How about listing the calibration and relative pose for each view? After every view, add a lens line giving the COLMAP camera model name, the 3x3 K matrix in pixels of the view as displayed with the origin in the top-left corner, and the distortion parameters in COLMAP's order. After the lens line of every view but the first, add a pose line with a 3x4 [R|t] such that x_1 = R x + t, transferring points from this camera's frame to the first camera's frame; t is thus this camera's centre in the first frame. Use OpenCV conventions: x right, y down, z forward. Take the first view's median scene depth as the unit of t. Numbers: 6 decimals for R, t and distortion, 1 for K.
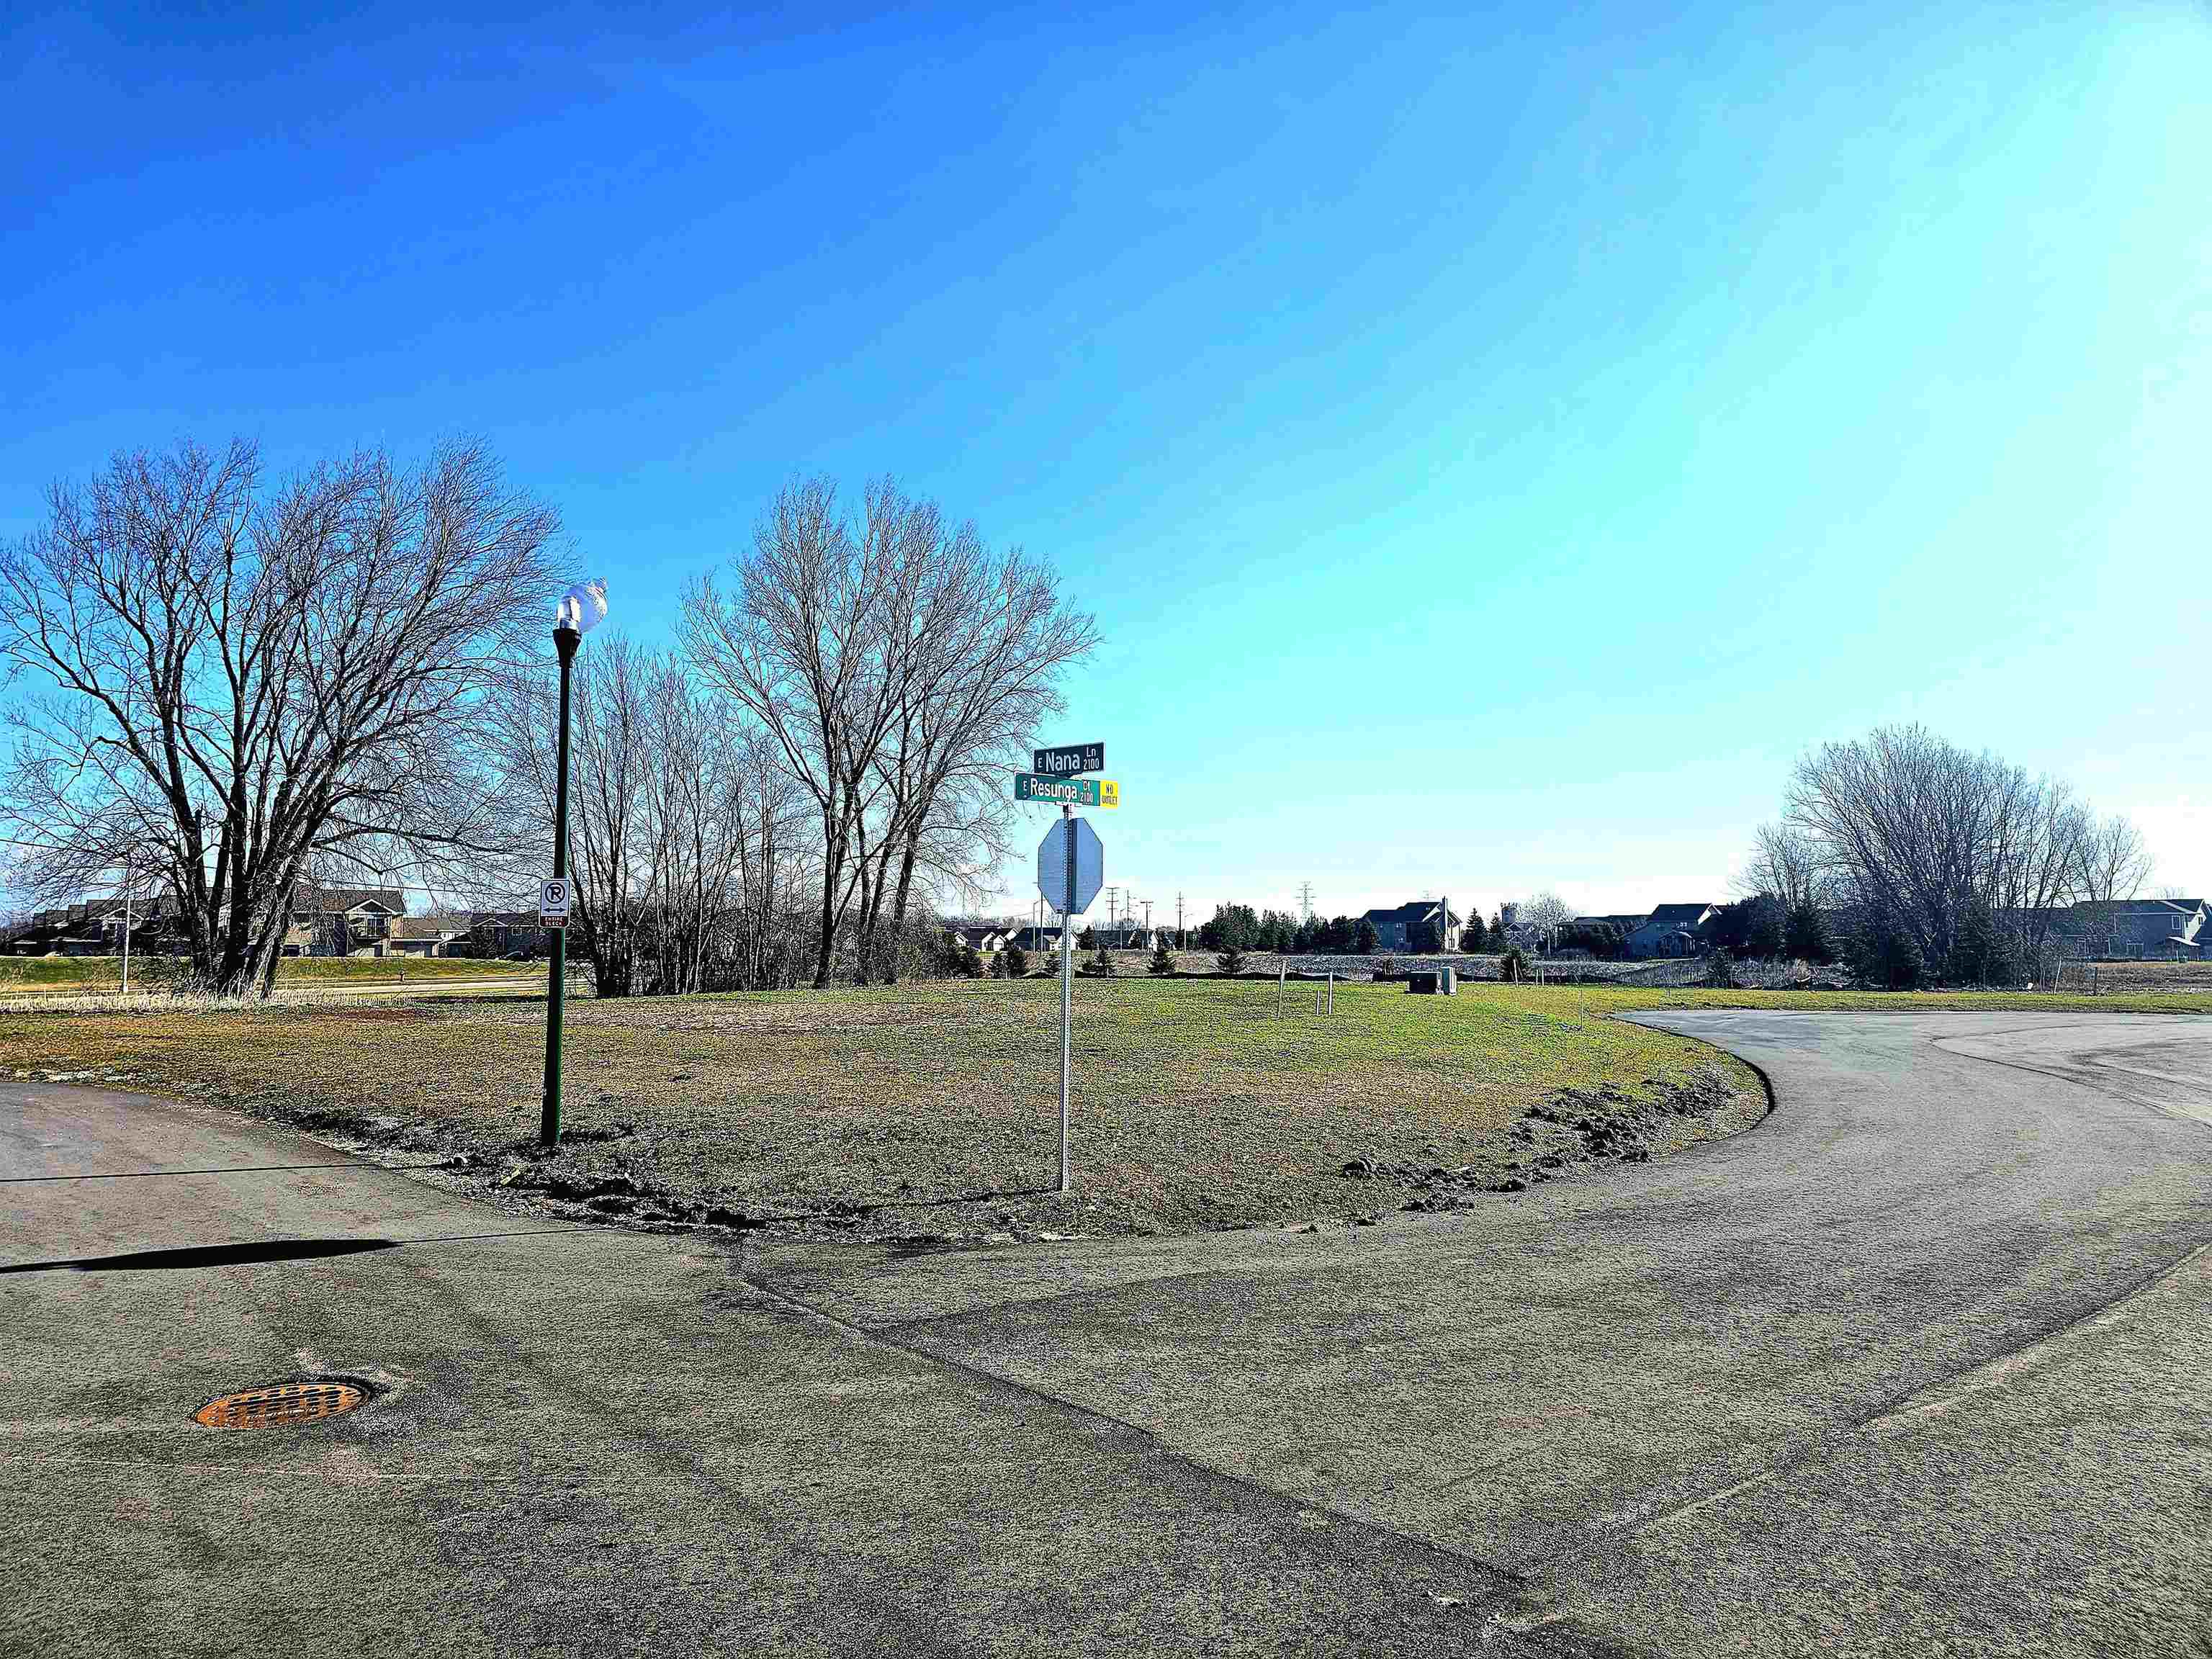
lens RADIAL K [[1454.7, 0, 1090.7], [0, 1454.7, 846.0], [0, 0, 1]] dist [0.010581, -0.001612]
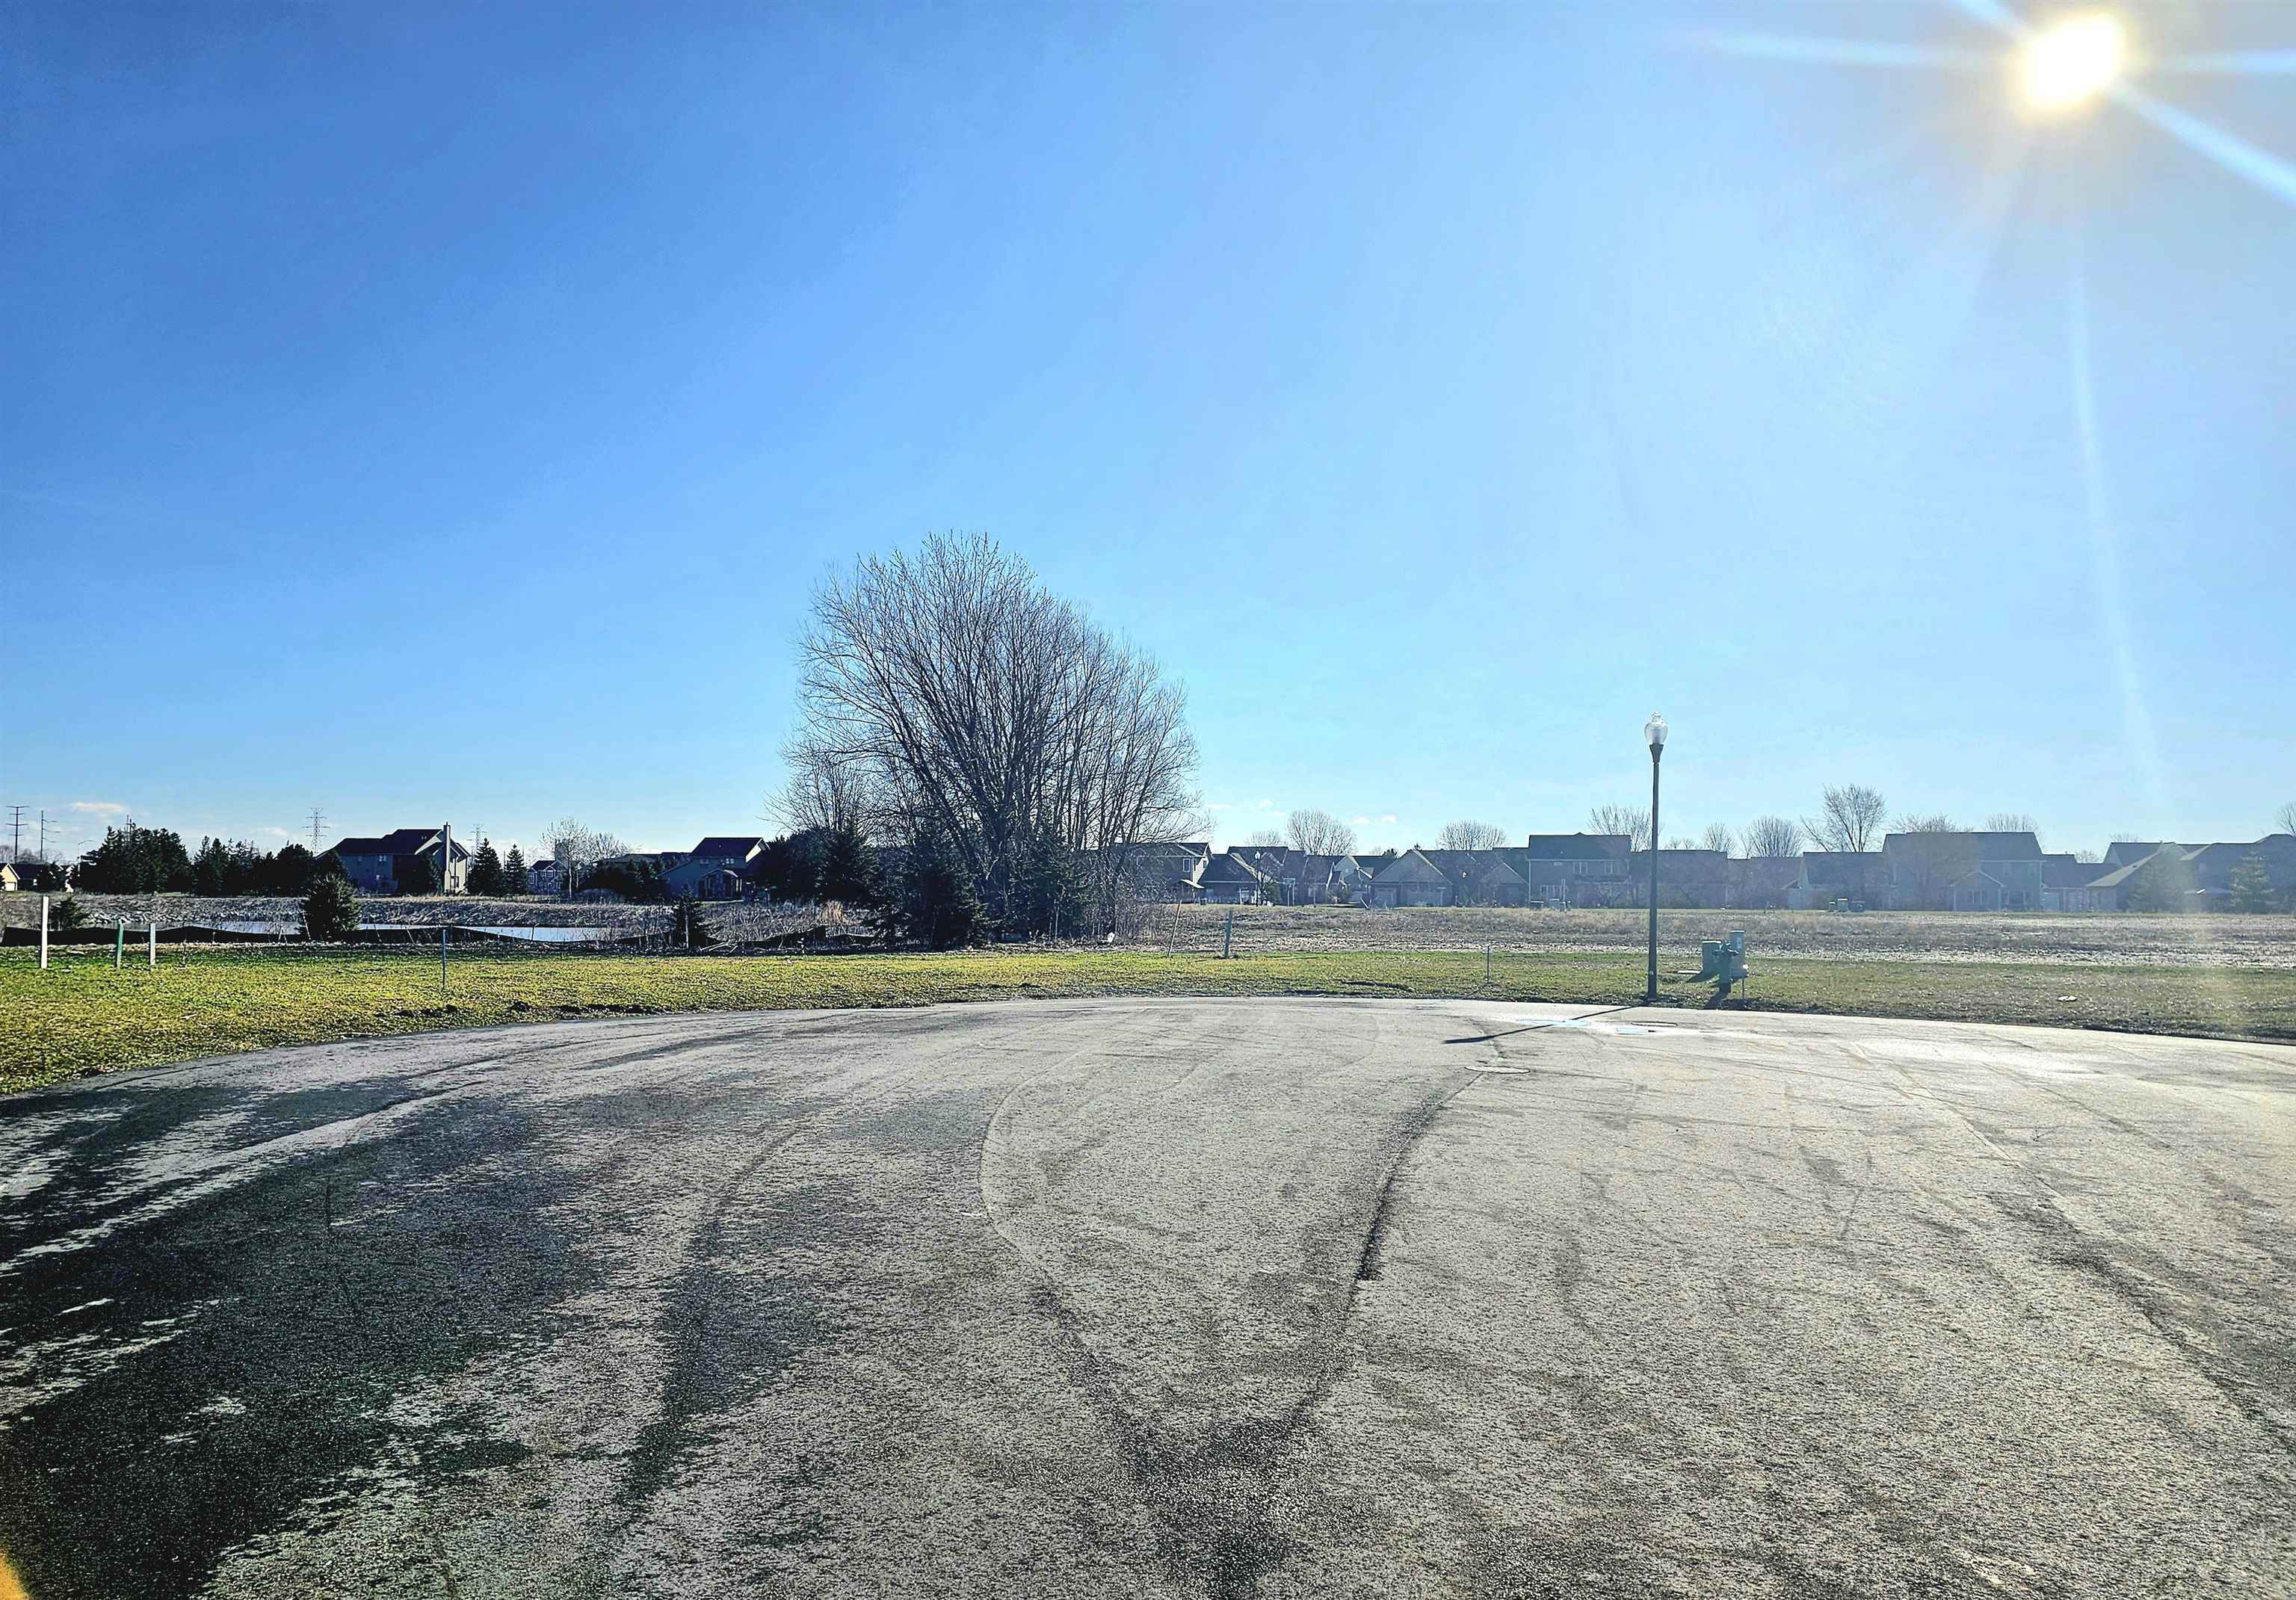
lens RADIAL K [[1577.5, 0, 1145.4], [0, 1577.5, 797.6], [0, 0, 1]] dist [0.011736, 0.004514]
pose [[0.808474, 0.038932, 0.587243, 0.057353], [-0.045508, 0.998958, -0.003576, 0.008356], [-0.586770, -0.023833, 0.809403, 0.103169]]
